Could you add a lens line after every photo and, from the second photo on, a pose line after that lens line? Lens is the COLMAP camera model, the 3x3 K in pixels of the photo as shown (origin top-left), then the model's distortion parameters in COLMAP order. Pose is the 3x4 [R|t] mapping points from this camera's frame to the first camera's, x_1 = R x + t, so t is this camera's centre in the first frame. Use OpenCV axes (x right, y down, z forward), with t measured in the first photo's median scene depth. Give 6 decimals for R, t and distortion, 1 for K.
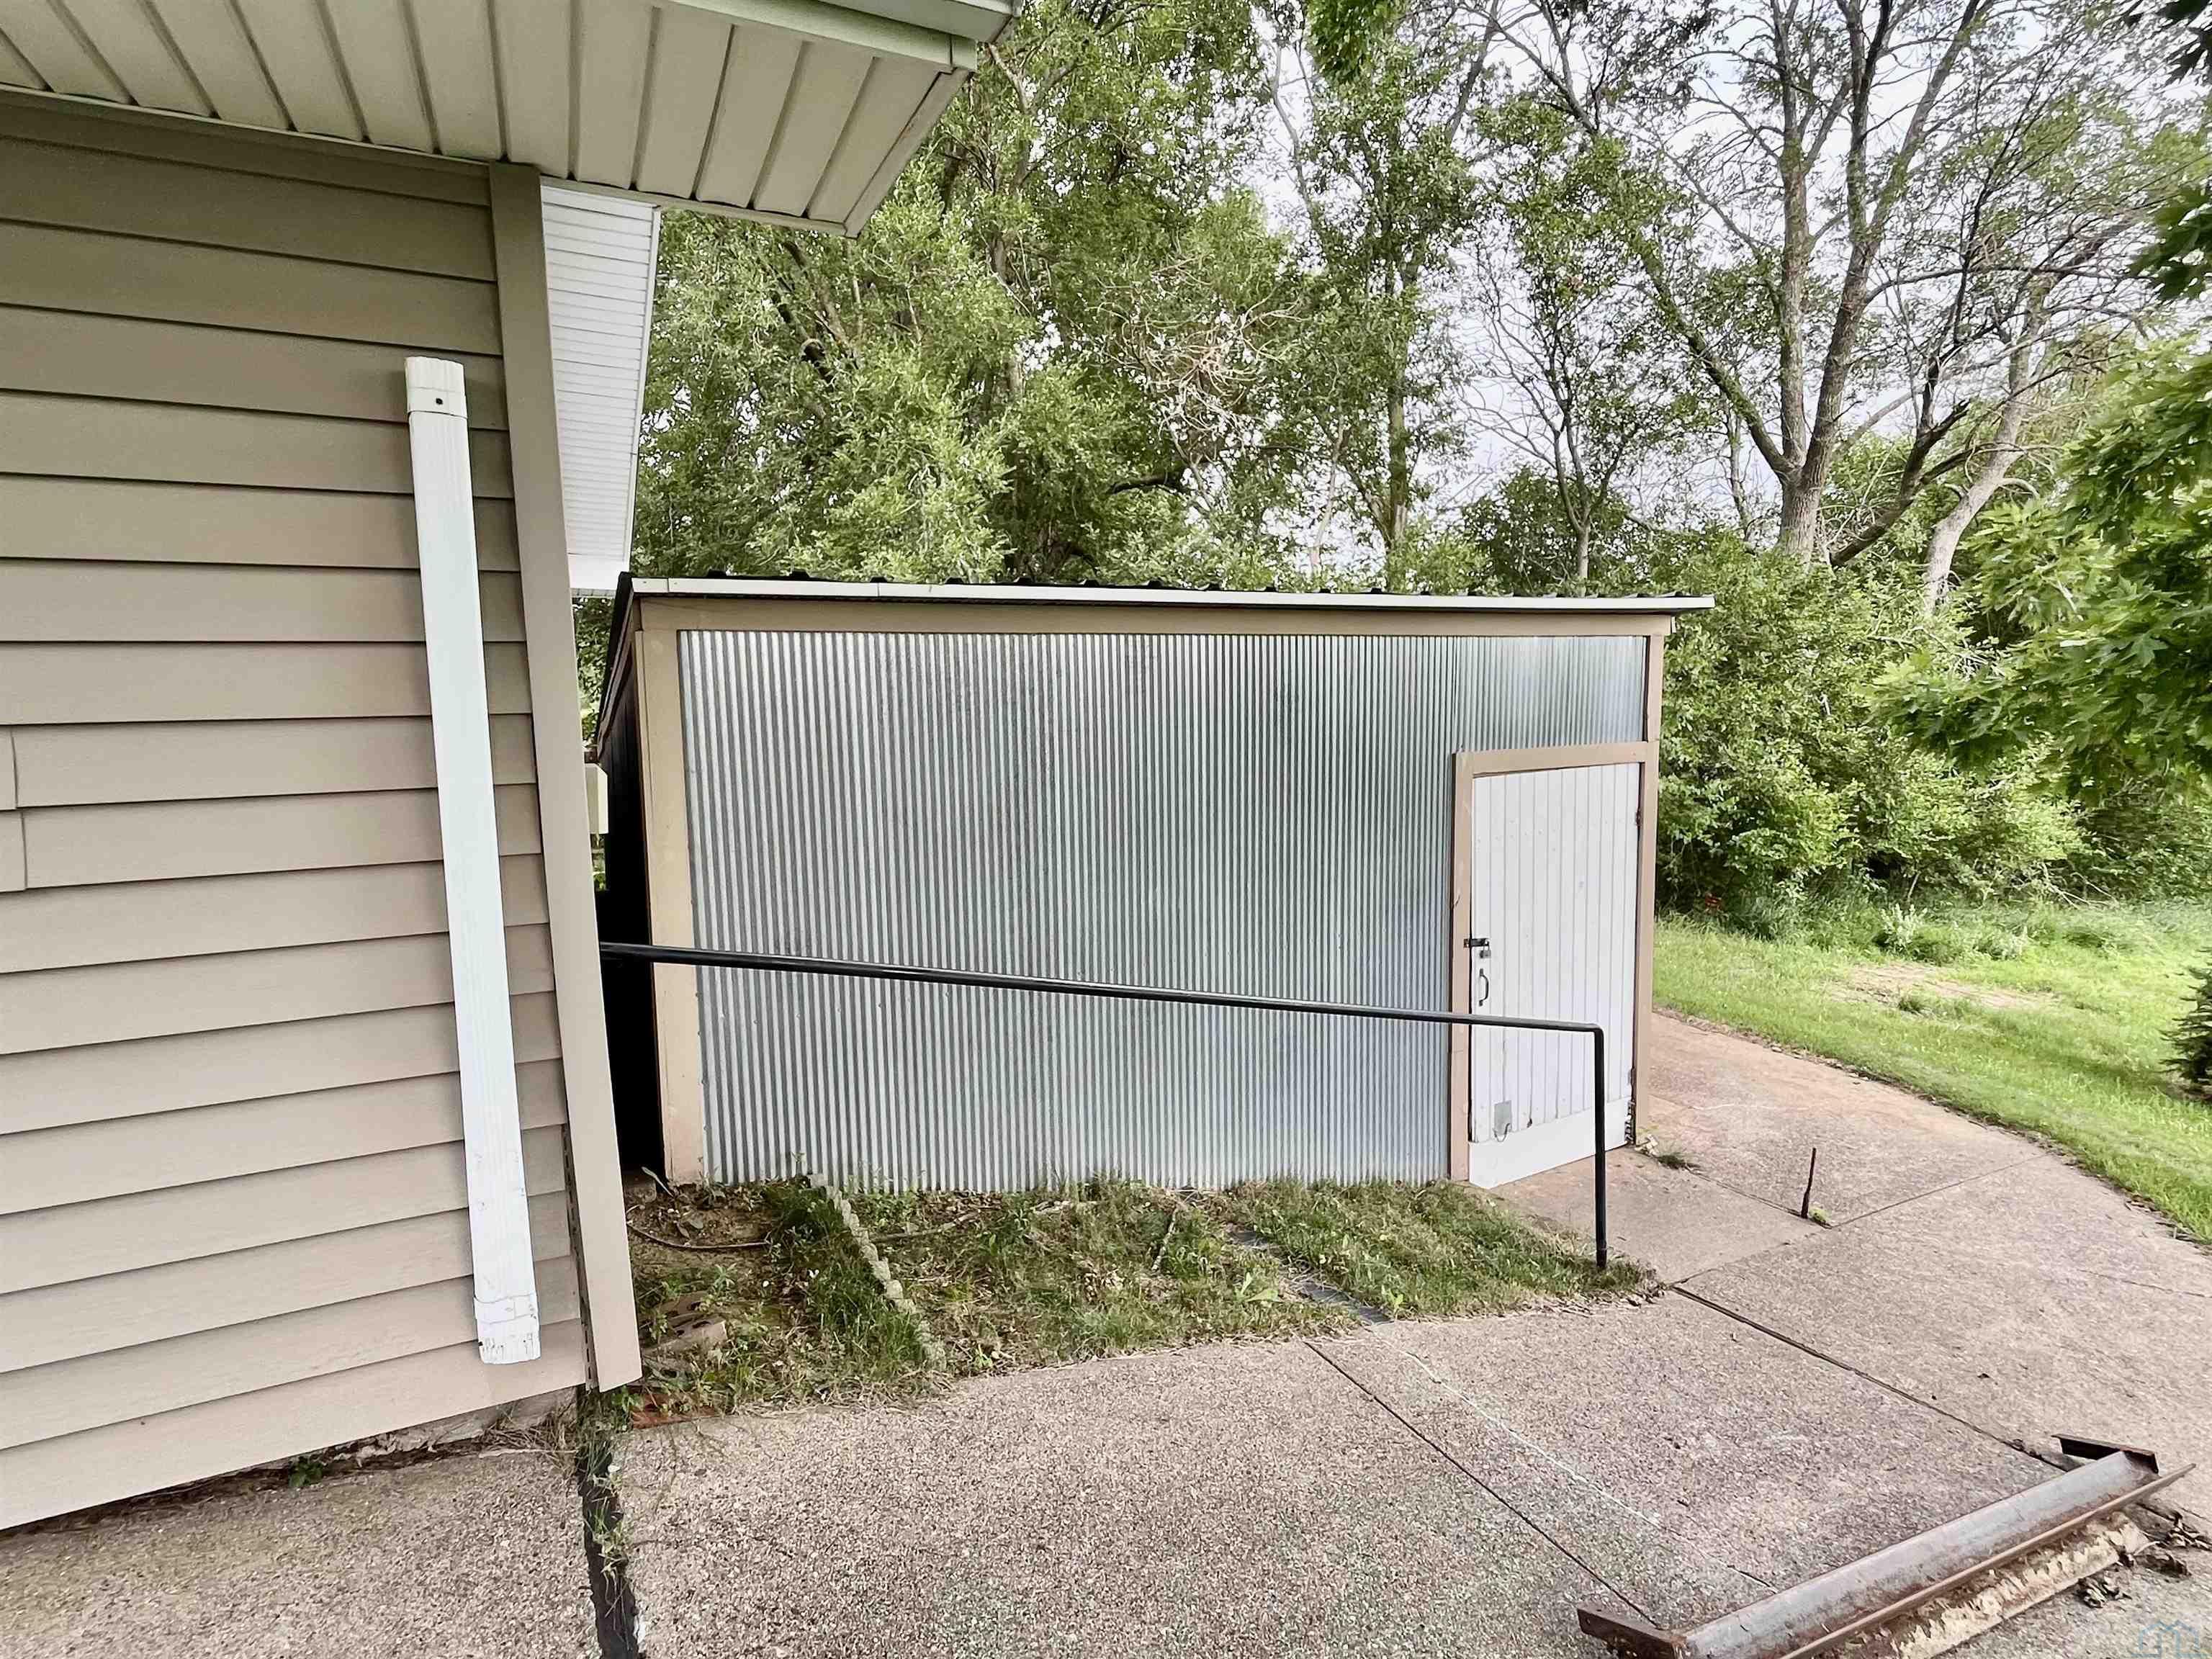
lens RADIAL K [[1109.7, 0, 1106.0], [0, 1109.7, 829.5], [0, 0, 1]] dist [-0.001288, -0.000298]
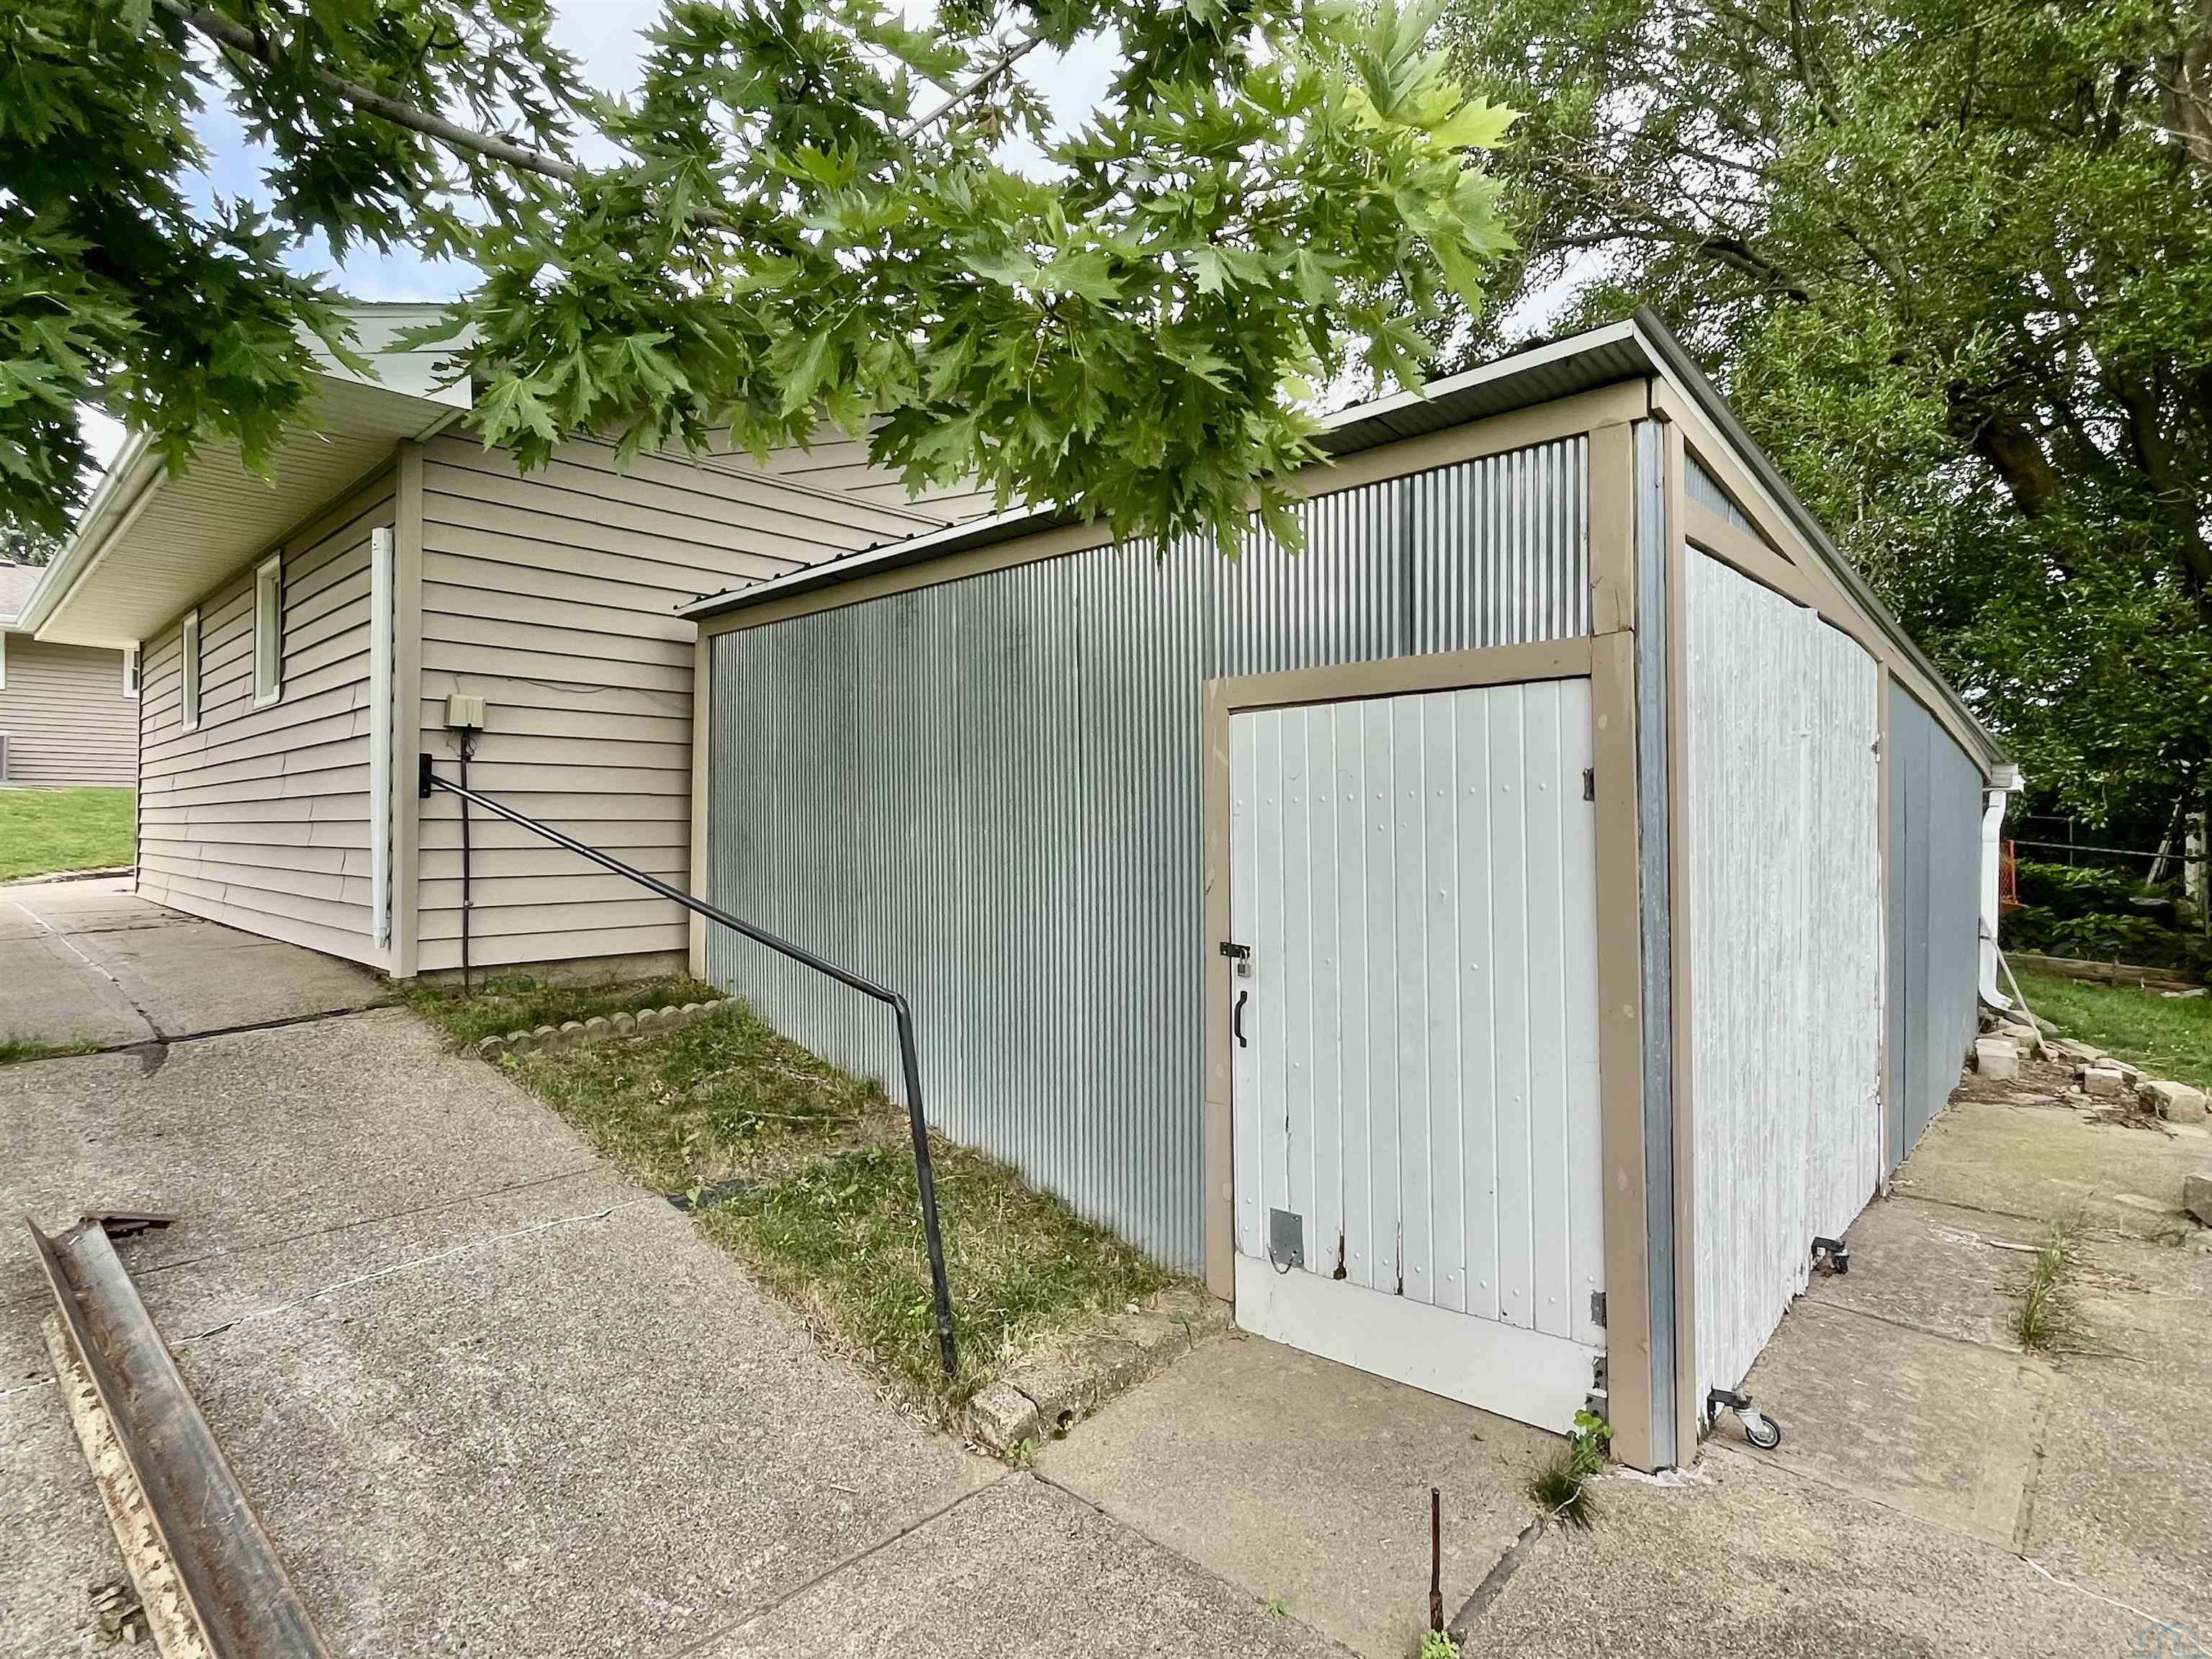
lens RADIAL K [[1109.7, 0, 1106.0], [0, 1109.7, 829.5], [0, 0, 1]] dist [-0.001288, -0.000298]
pose [[0.370464, 0.015457, -0.928718, 0.953014], [-0.112895, 0.993198, -0.028503, 0.054919], [0.921960, 0.115407, 0.369689, 0.655869]]
